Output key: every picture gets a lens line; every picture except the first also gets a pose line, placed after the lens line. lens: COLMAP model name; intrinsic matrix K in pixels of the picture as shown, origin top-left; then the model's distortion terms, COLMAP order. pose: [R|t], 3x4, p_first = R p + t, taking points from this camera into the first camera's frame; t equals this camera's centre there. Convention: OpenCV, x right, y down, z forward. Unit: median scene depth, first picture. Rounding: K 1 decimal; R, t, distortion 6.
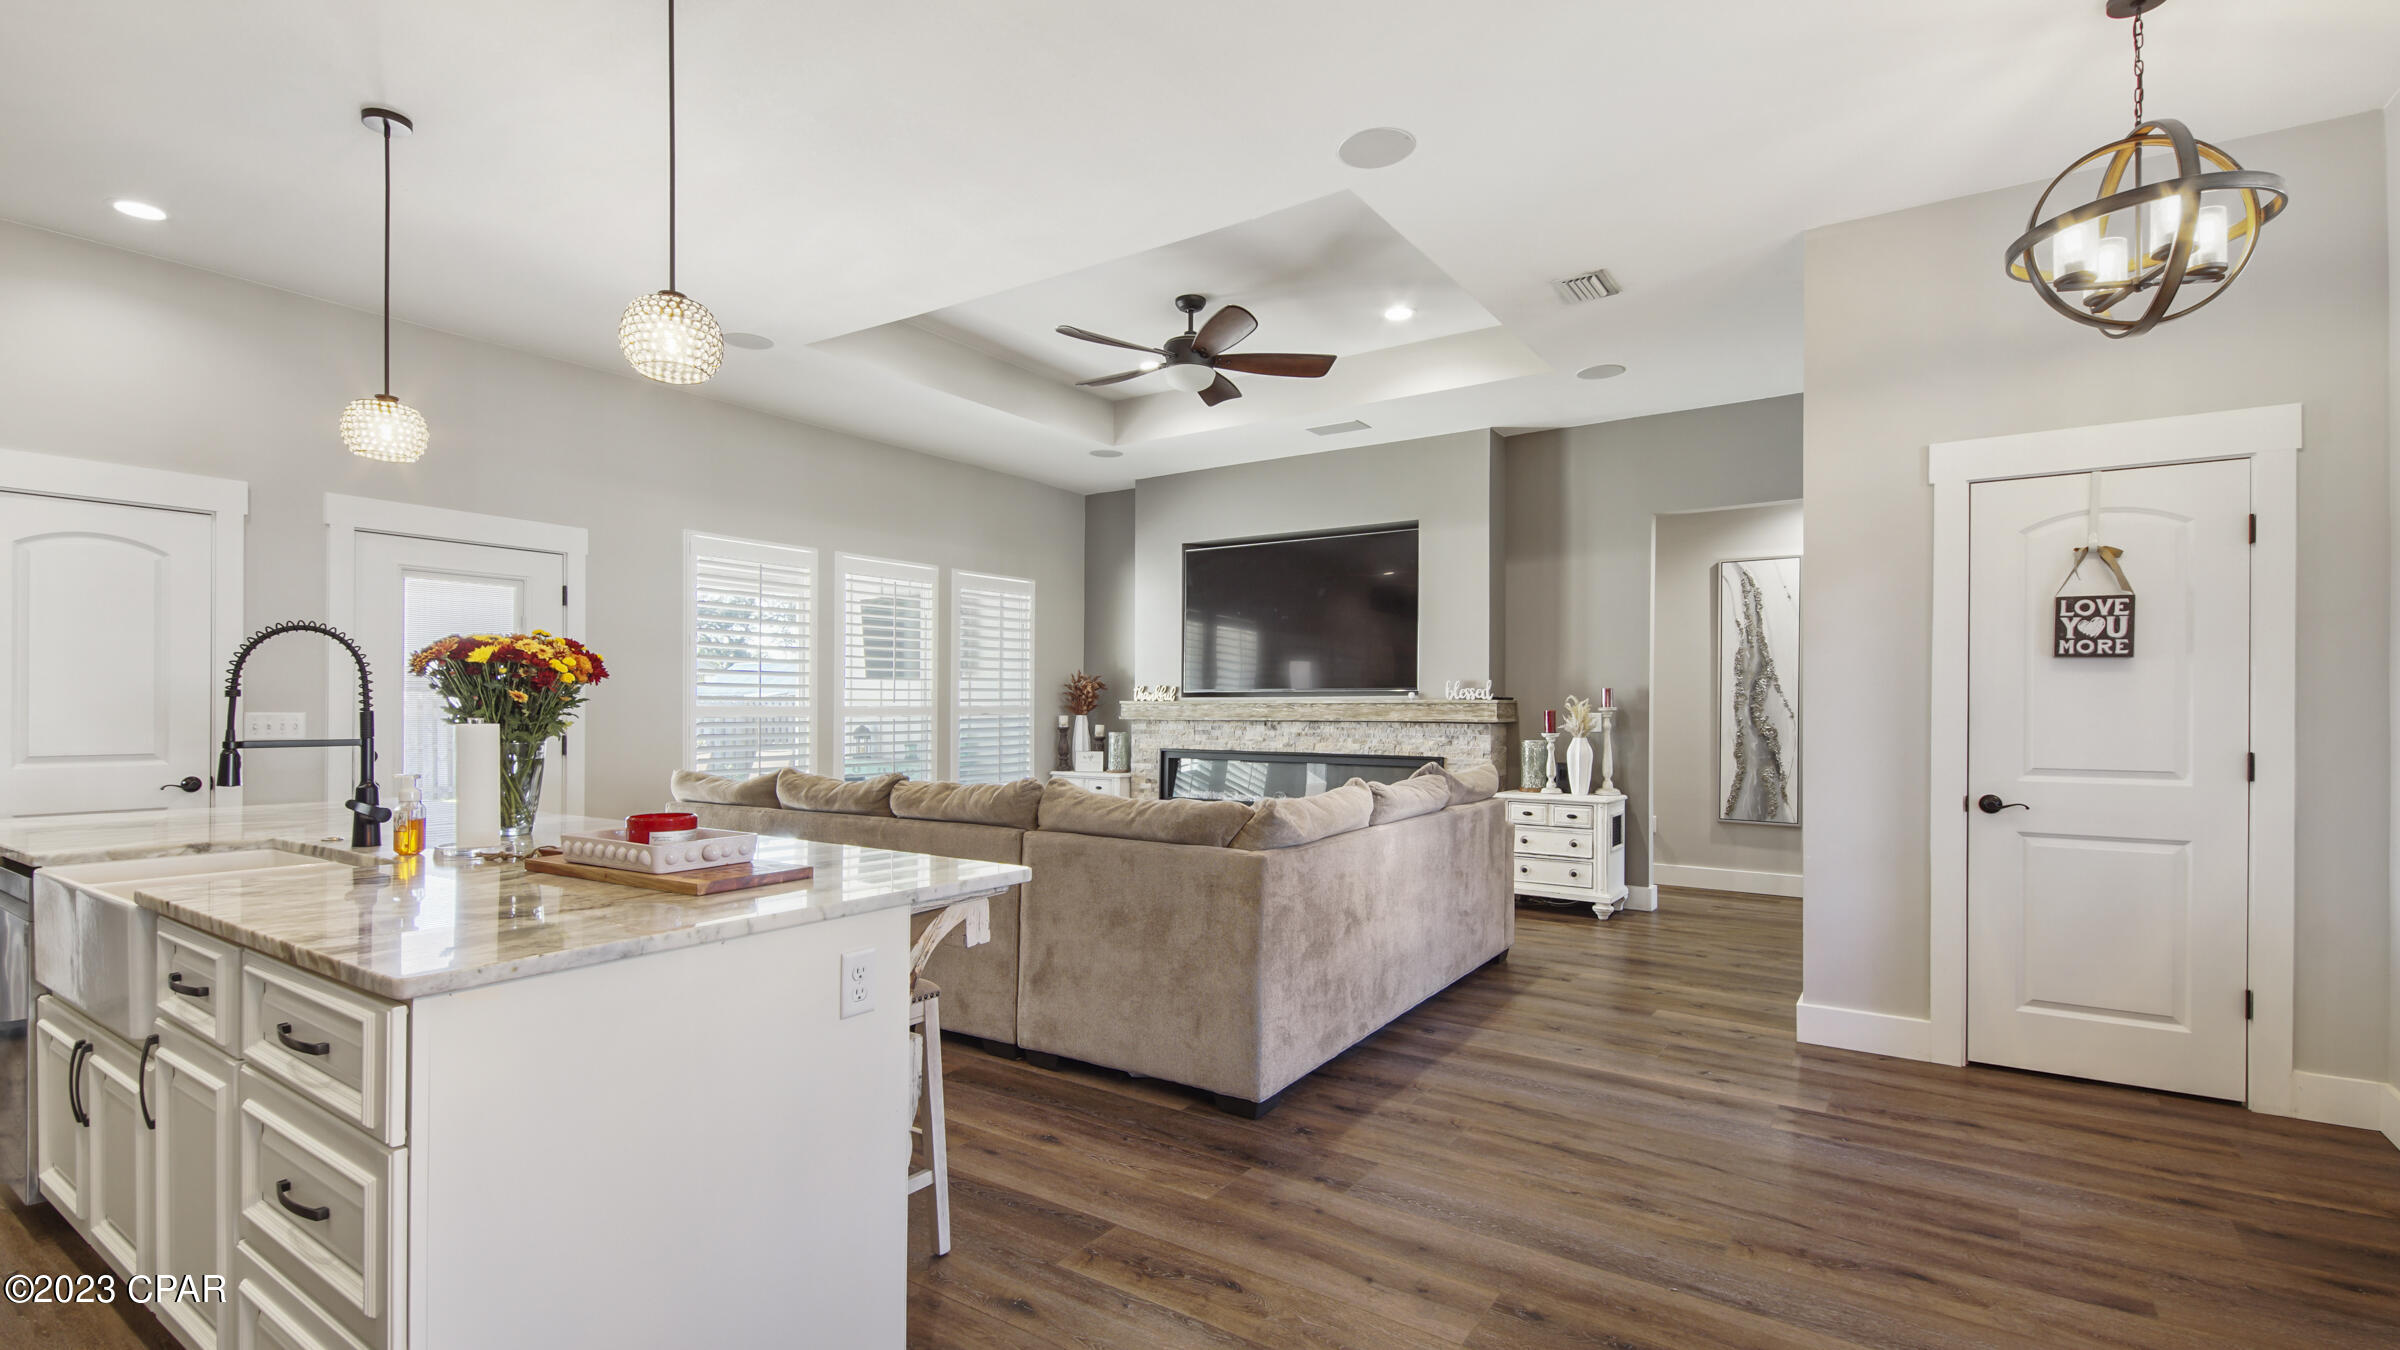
lens RADIAL K [[1054.8, 0, 1196.7], [0, 1054.8, 711.2], [0, 0, 1]] dist [0.003676, 0.000090]
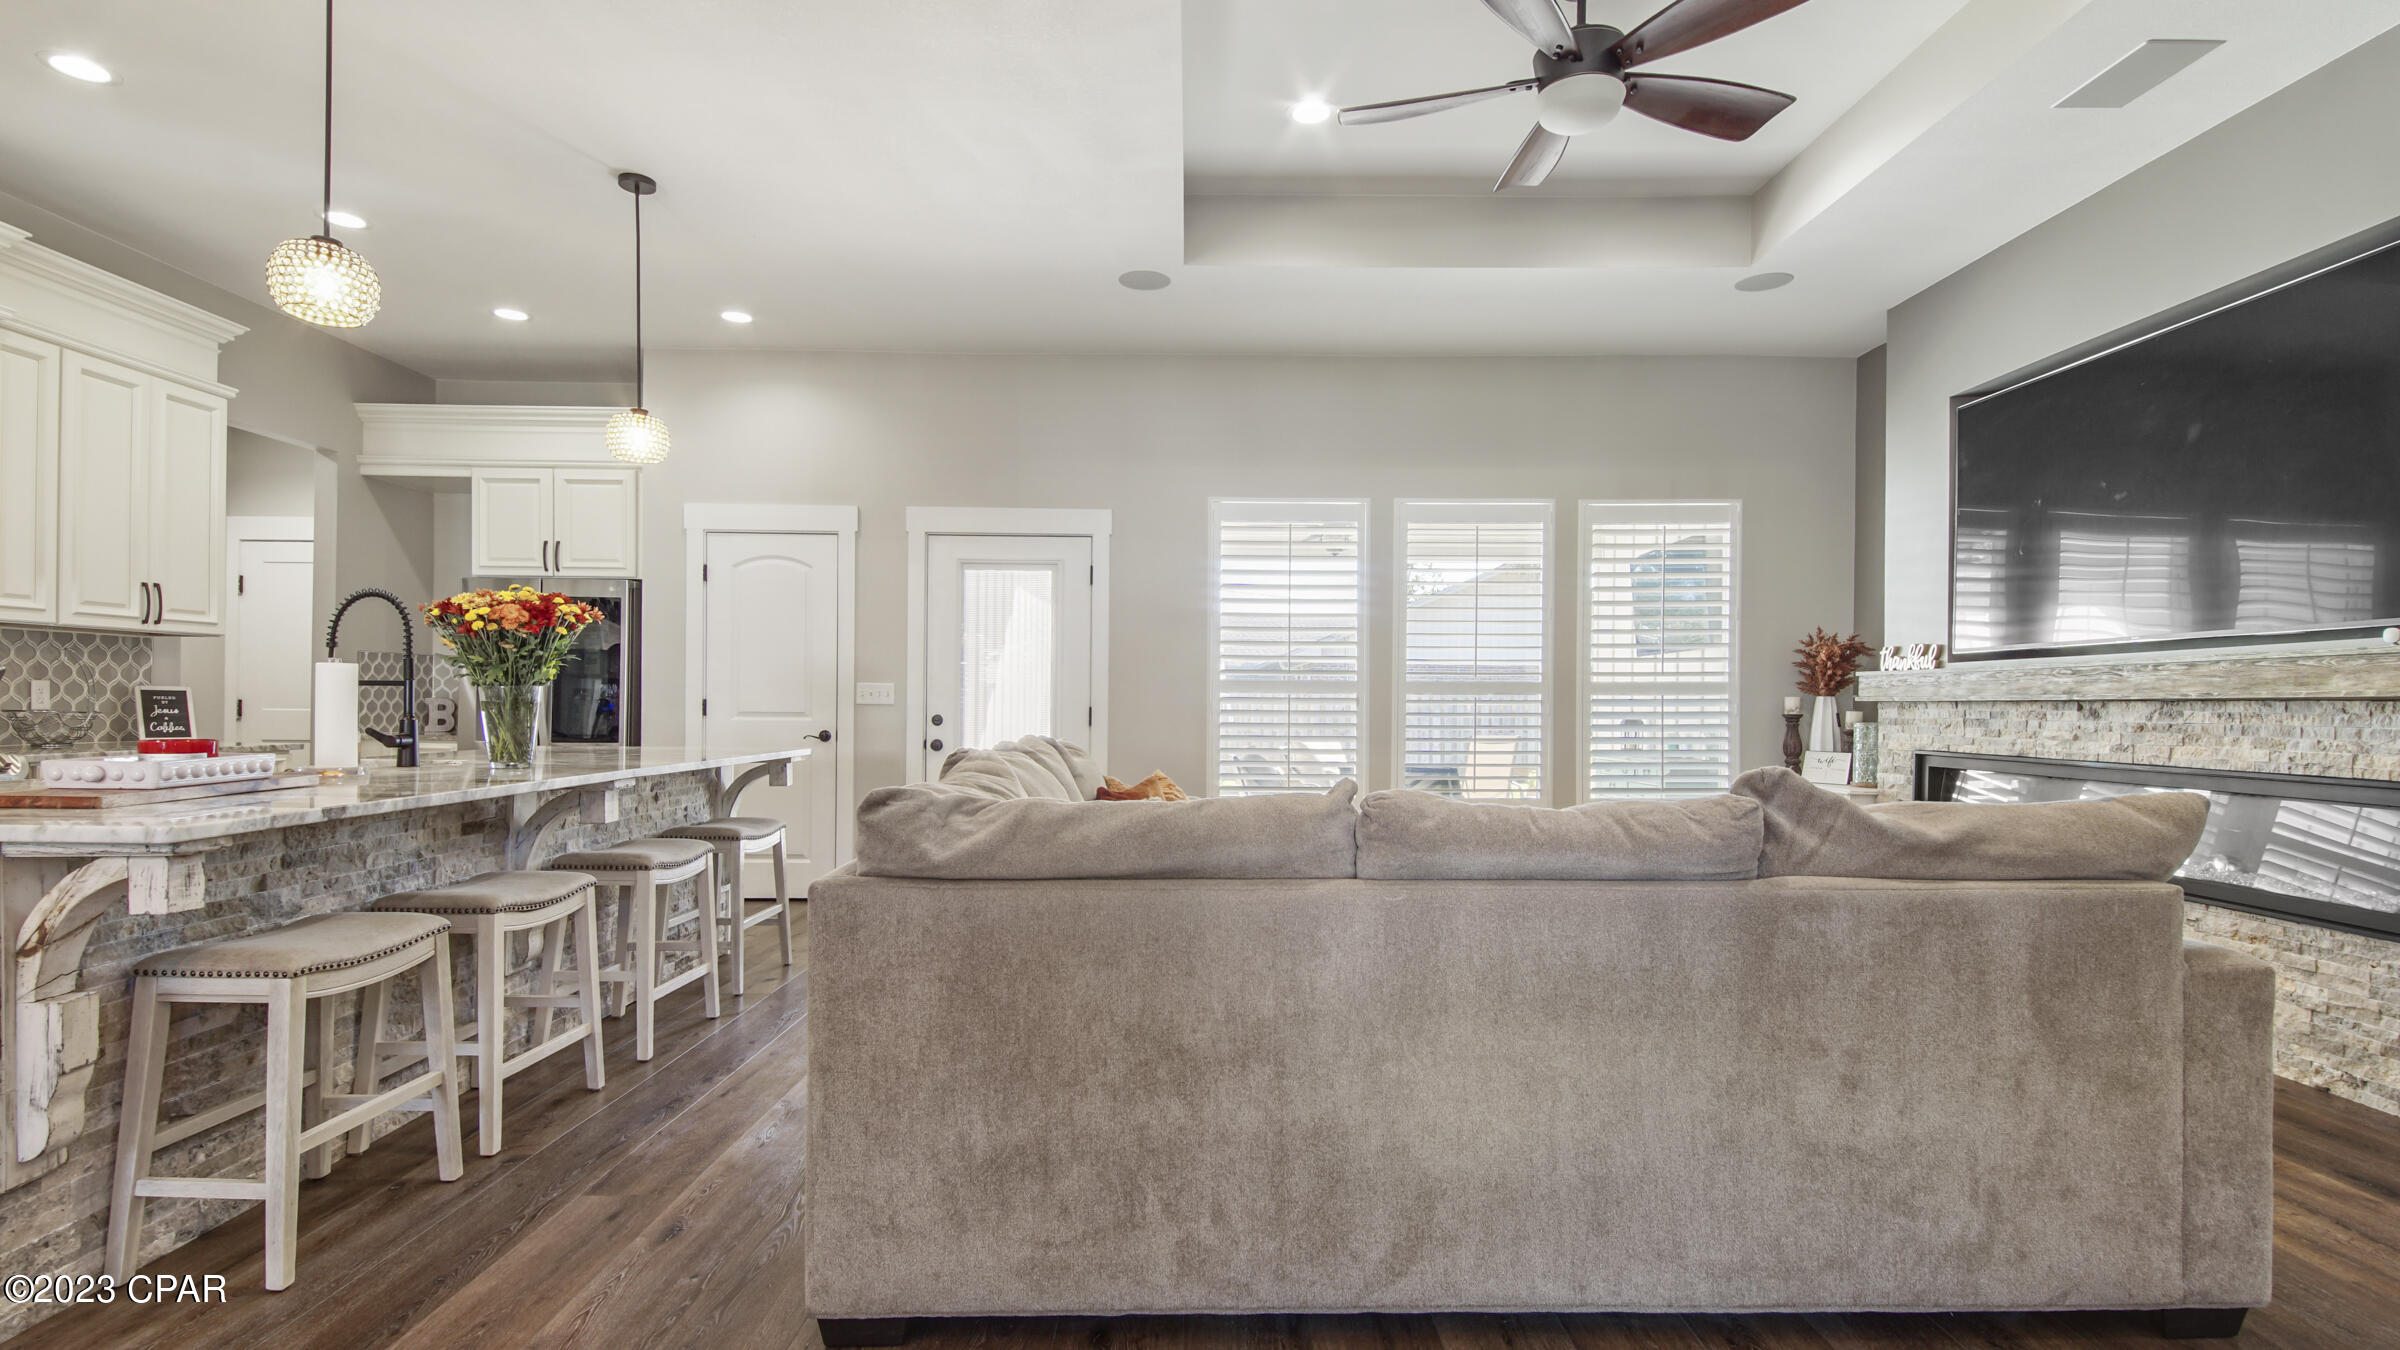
lens RADIAL K [[1104.2, 0, 1215.0], [0, 1104.2, 700.1], [0, 0, 1]] dist [0.041512, -0.024258]
pose [[0.569831, -0.000935, -0.821762, 0.569453], [-0.008984, 0.999933, -0.007367, 0.034188], [0.821713, 0.011580, 0.569784, 0.699341]]
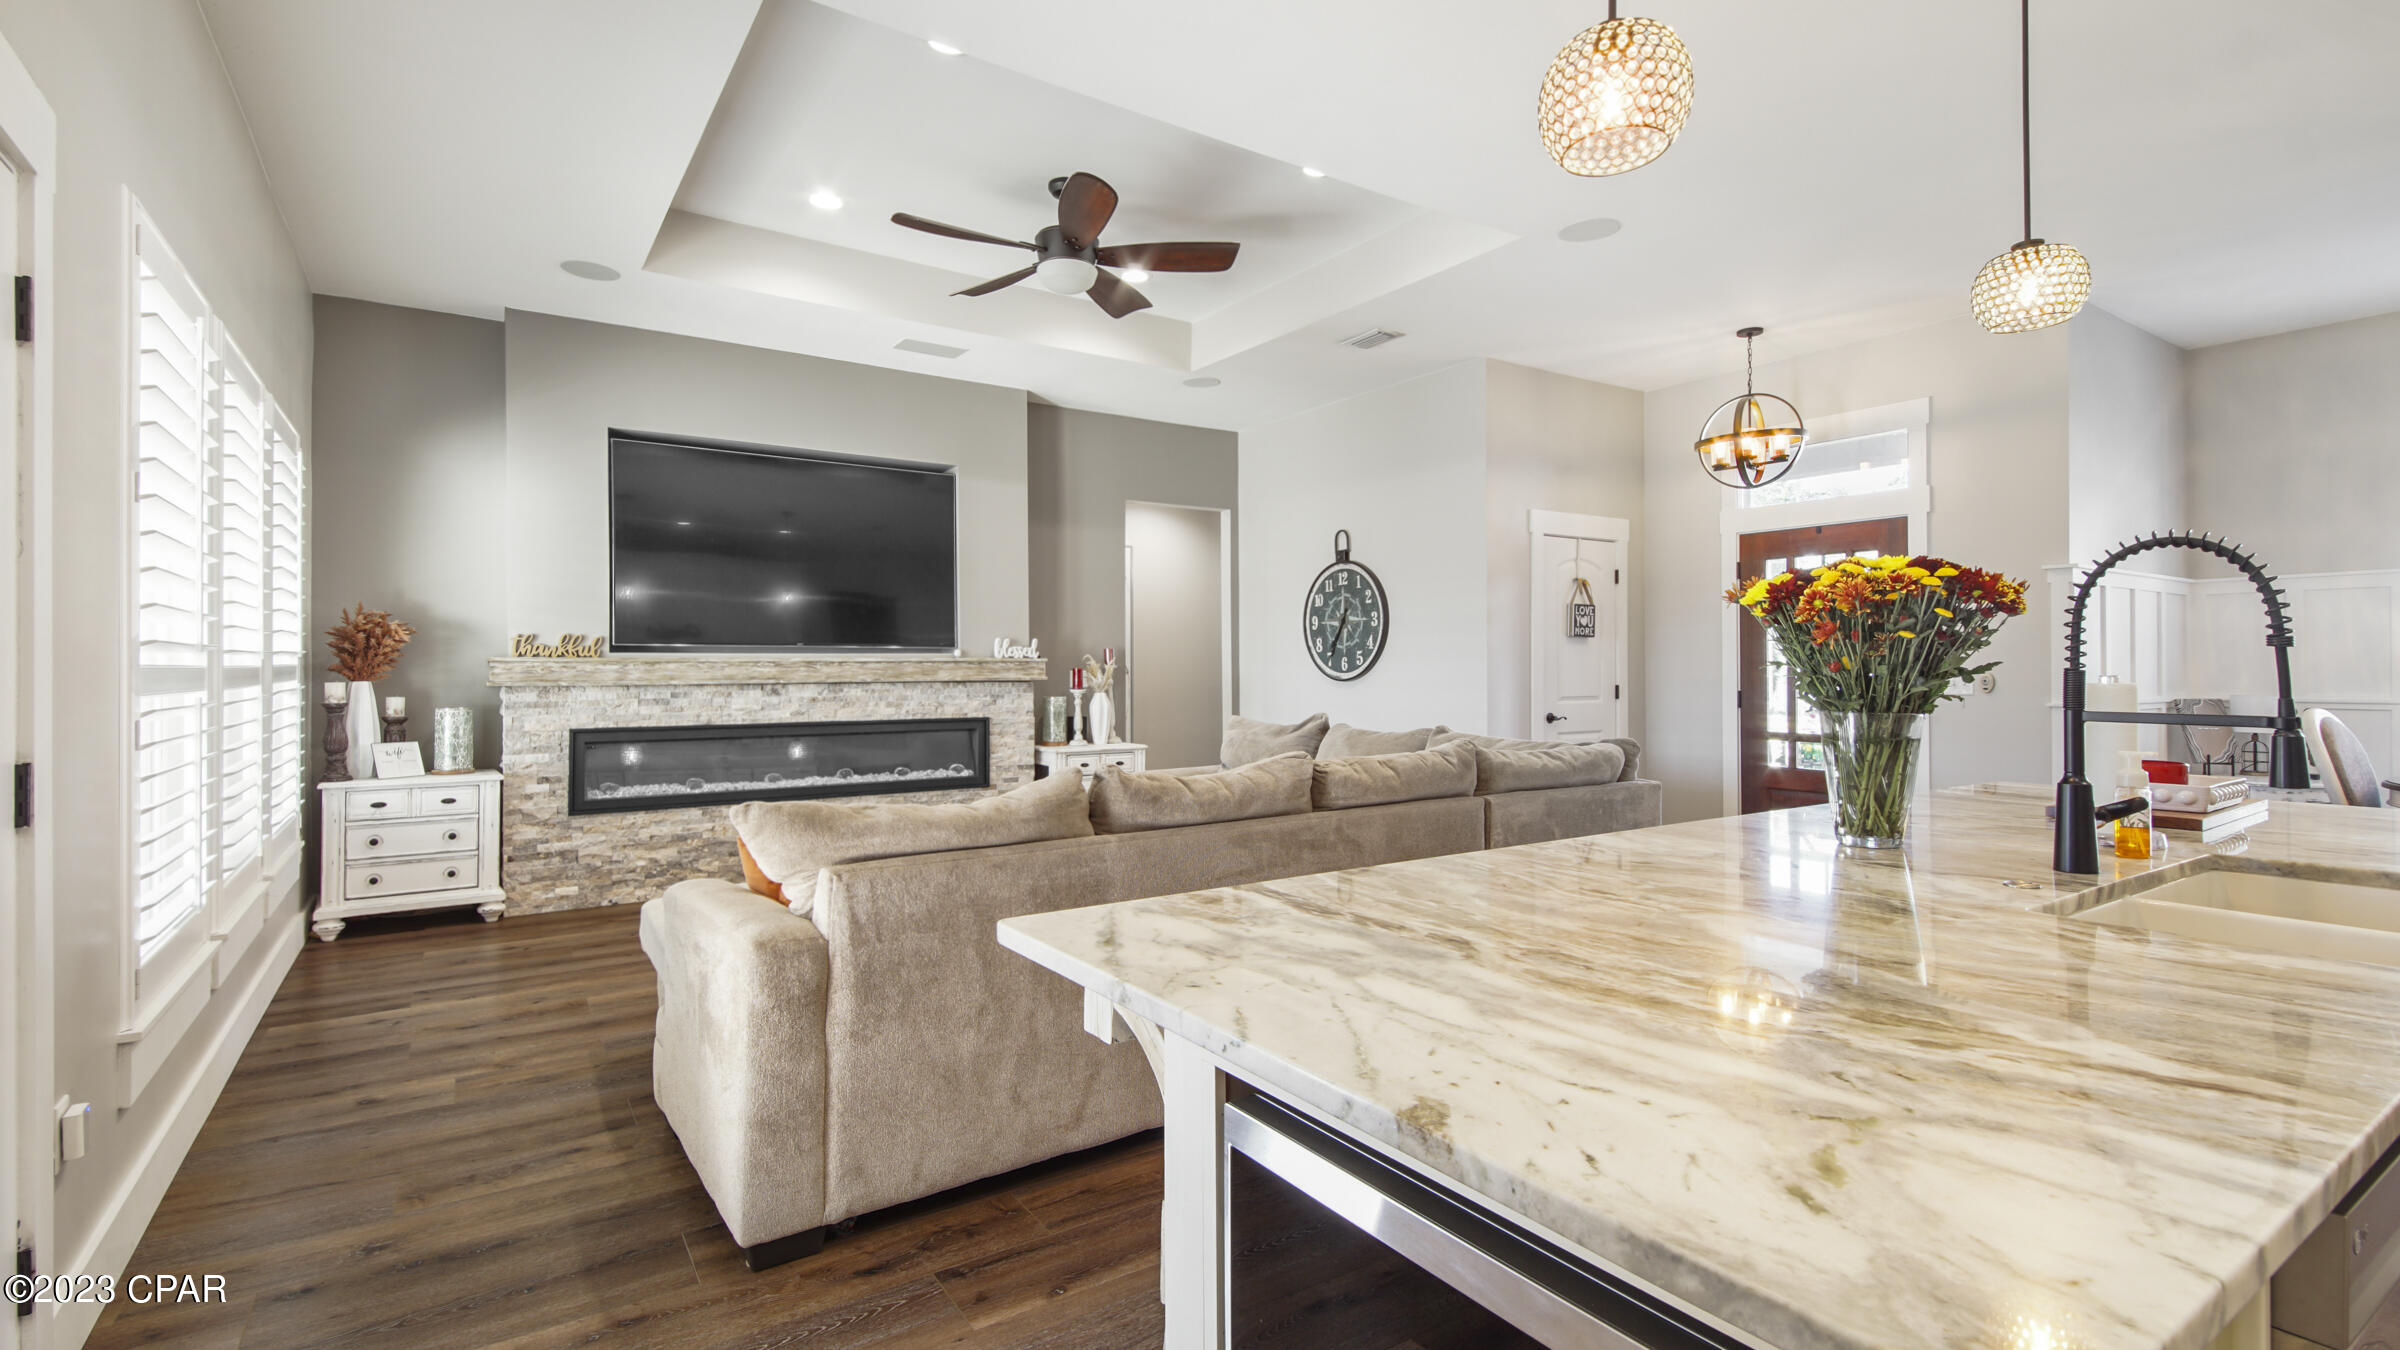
lens RADIAL K [[1076.3, 0, 1187.6], [0, 1076.3, 662.0], [0, 0, 1]] dist [0.031668, -0.016909]
pose [[0.391390, 0.002478, 0.920222, -1.124618], [0.007376, 0.999956, -0.005829, 0.000057], [-0.920196, 0.009069, 0.391354, 0.829070]]
